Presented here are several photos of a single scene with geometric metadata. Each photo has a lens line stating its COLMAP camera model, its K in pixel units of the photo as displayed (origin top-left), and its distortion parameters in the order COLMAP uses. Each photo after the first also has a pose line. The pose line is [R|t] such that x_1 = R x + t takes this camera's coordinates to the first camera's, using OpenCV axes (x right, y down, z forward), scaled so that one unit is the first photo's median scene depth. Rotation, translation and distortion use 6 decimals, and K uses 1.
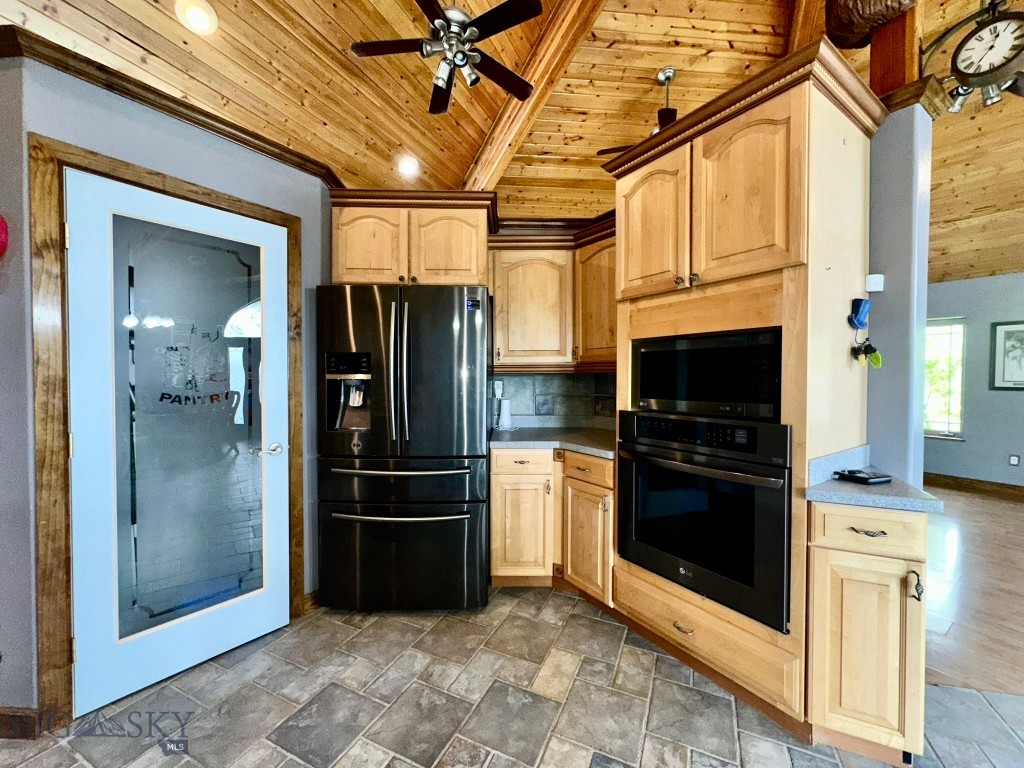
lens RADIAL K [[406.9, 0, 512.0], [0, 406.9, 384.0], [0, 0, 1]] dist [-0.003507, 0.000342]
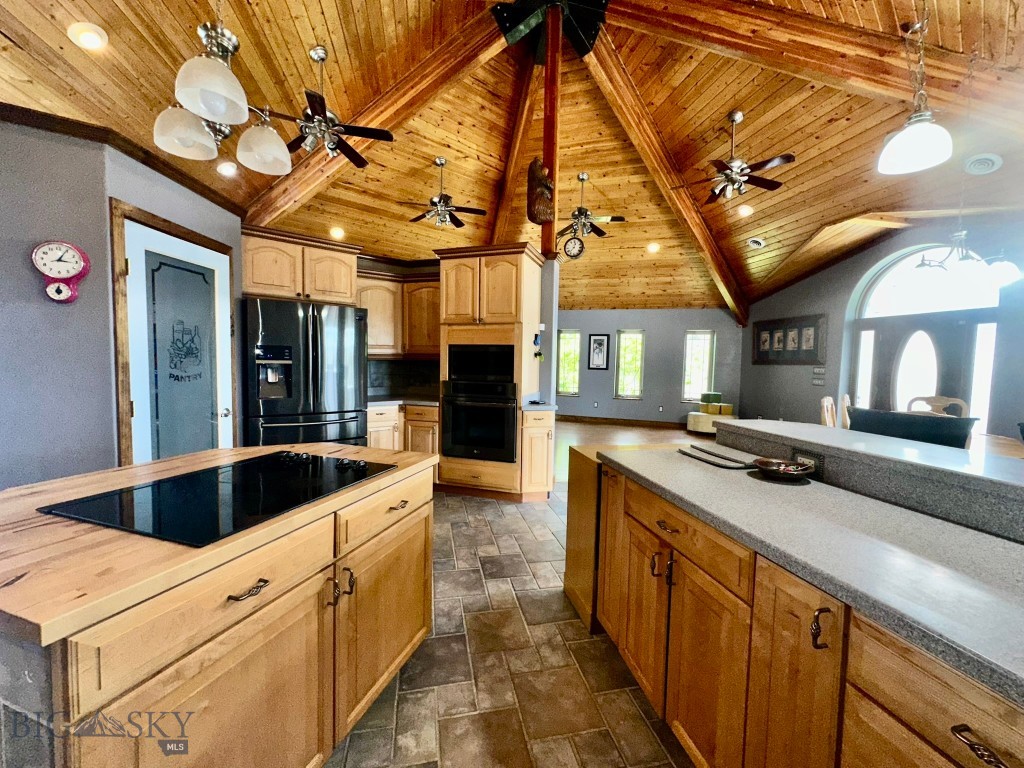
lens RADIAL K [[406.9, 0, 512.0], [0, 406.9, 384.0], [0, 0, 1]] dist [-0.003507, 0.000342]
pose [[0.796428, -0.024697, 0.604229, -0.559134], [-0.005350, 0.998839, 0.047878, -0.012056], [-0.604710, -0.041364, 0.795371, -0.646441]]
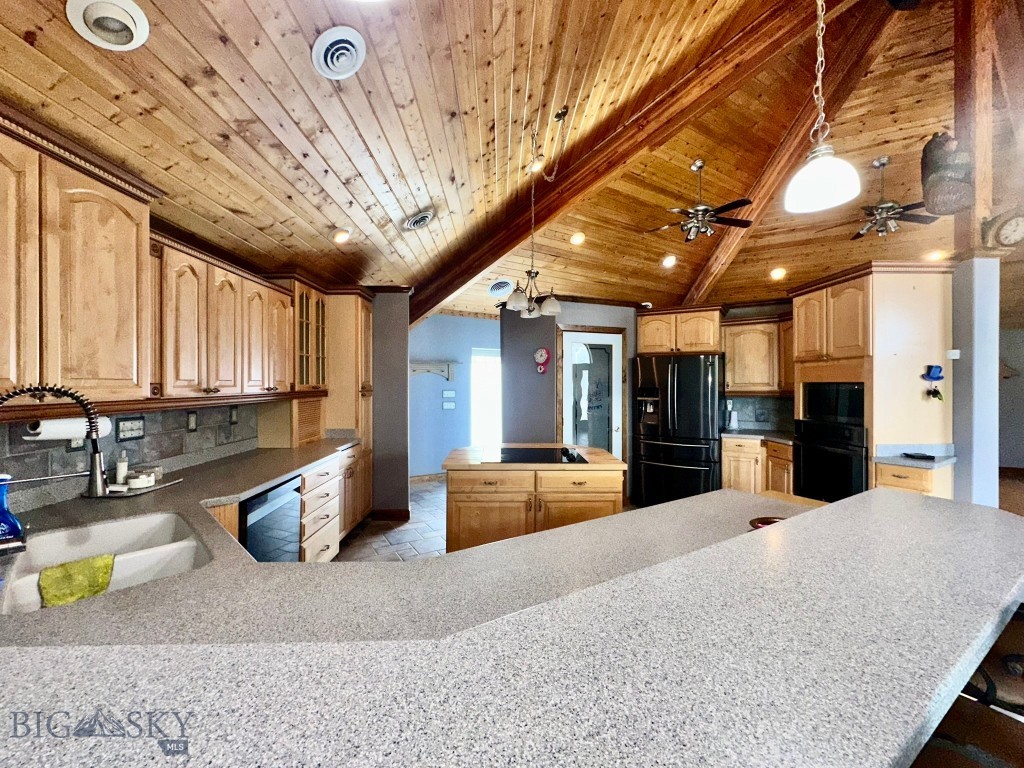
lens RADIAL K [[406.9, 0, 512.0], [0, 406.9, 384.0], [0, 0, 1]] dist [-0.003507, 0.000342]
pose [[0.837035, -0.002278, -0.547145, 0.170109], [-0.005993, 0.999893, -0.013331, -0.058192], [0.547117, 0.014437, 0.836932, -1.138180]]
